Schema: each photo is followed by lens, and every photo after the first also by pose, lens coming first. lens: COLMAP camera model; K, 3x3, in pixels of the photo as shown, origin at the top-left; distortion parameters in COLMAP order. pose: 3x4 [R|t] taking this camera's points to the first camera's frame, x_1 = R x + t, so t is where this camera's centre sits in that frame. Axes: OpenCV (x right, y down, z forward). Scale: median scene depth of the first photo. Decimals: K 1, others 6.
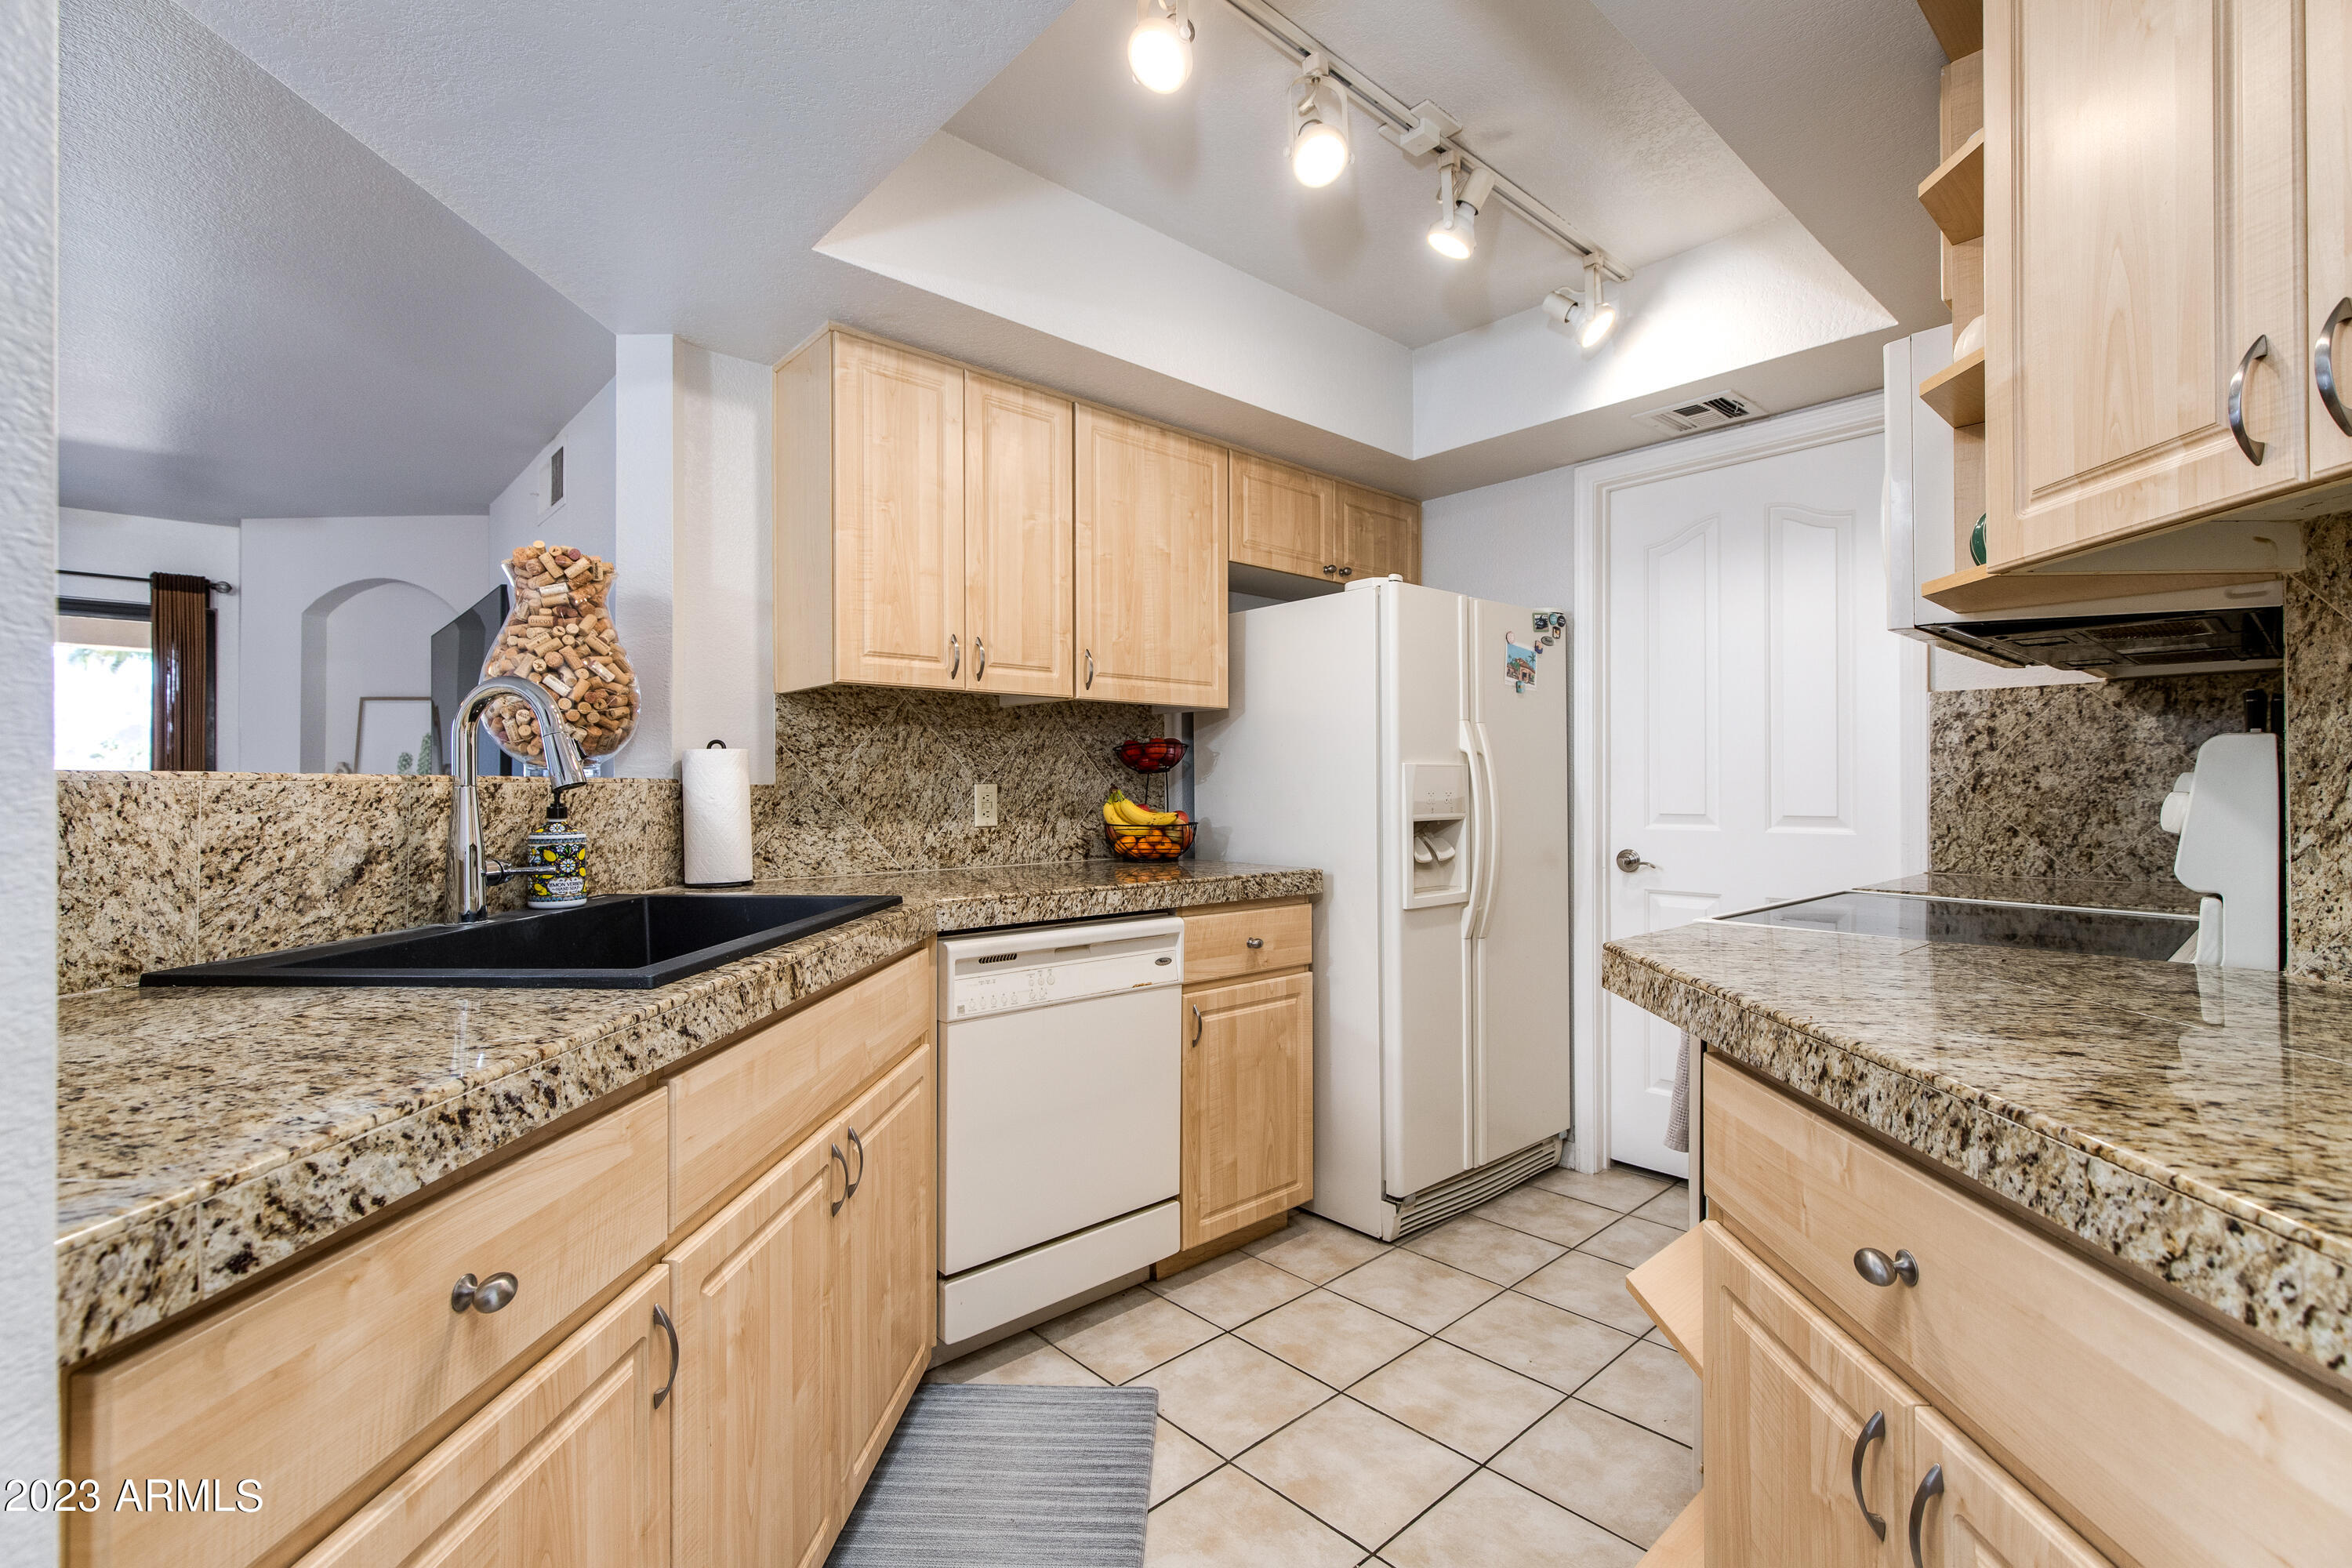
lens RADIAL K [[1075.7, 0, 1179.5], [0, 1075.7, 793.1], [0, 0, 1]] dist [-0.002870, 0.000114]
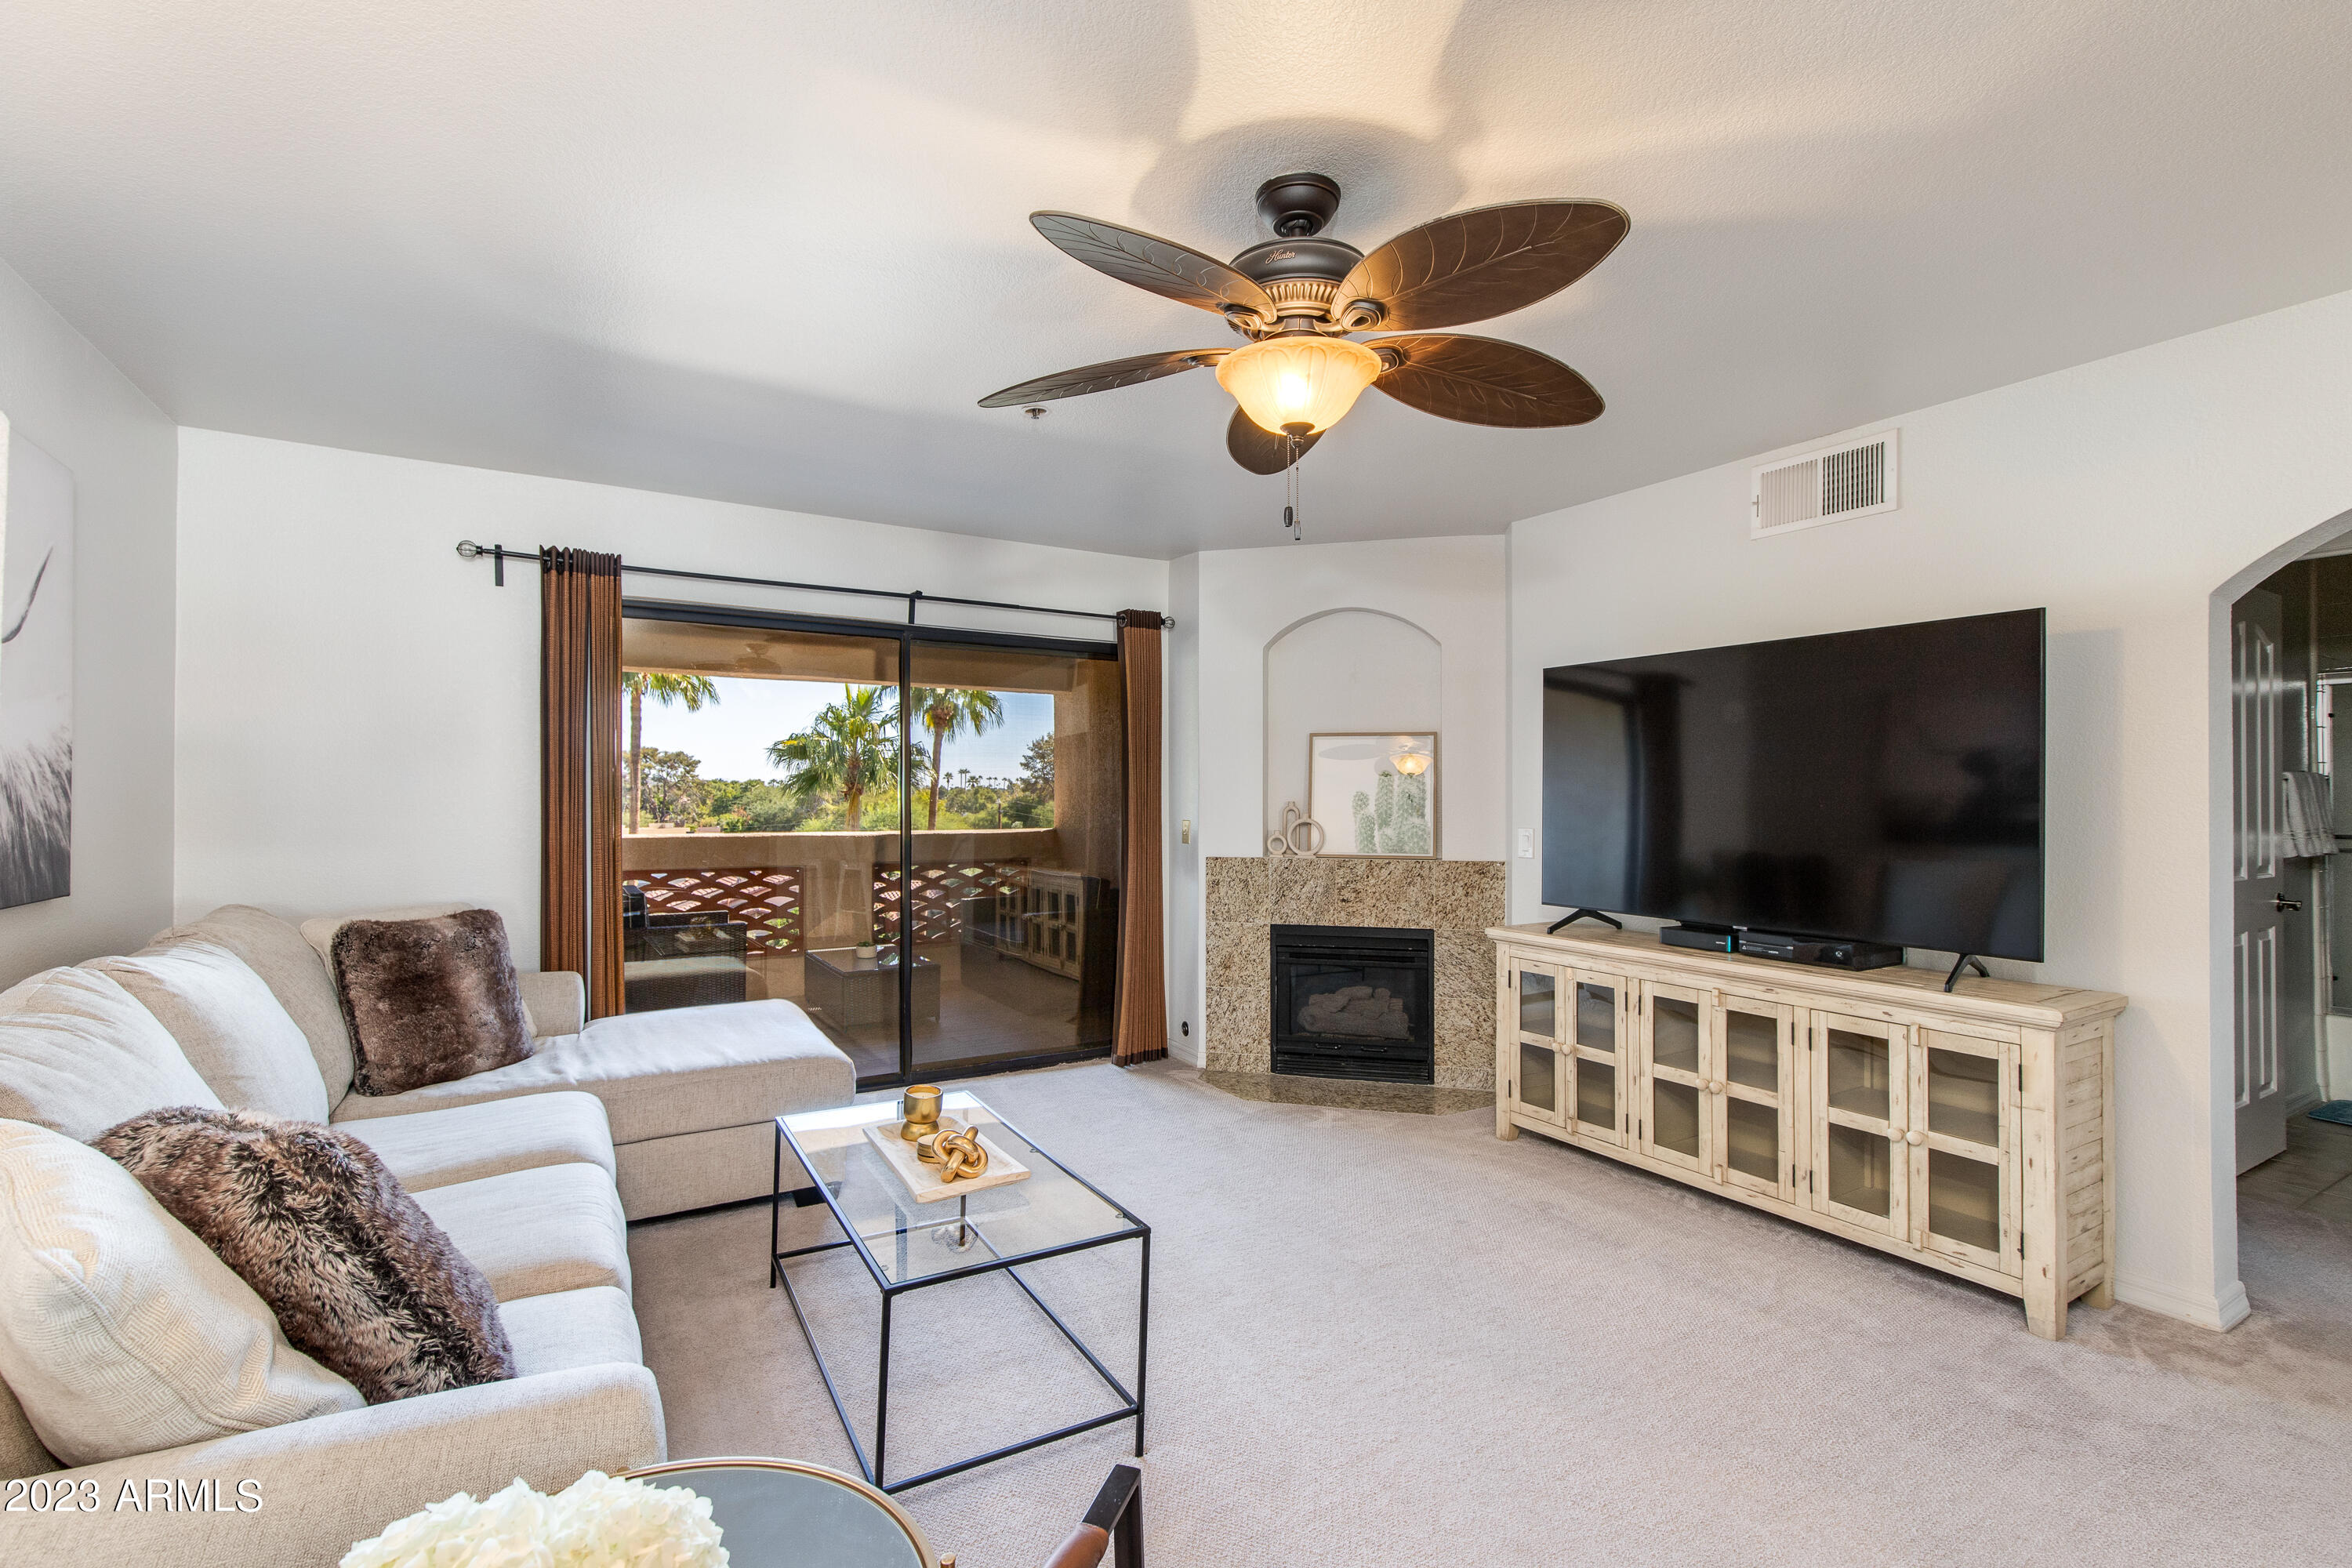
lens RADIAL K [[1074.1, 0, 1183.5], [0, 1074.1, 795.0], [0, 0, 1]] dist [0.002915, -0.001887]
pose [[0.981085, 0.000531, -0.193577, -1.159247], [-0.001507, 0.999987, -0.004897, -0.049902], [0.193572, 0.005096, 0.981073, 0.079374]]
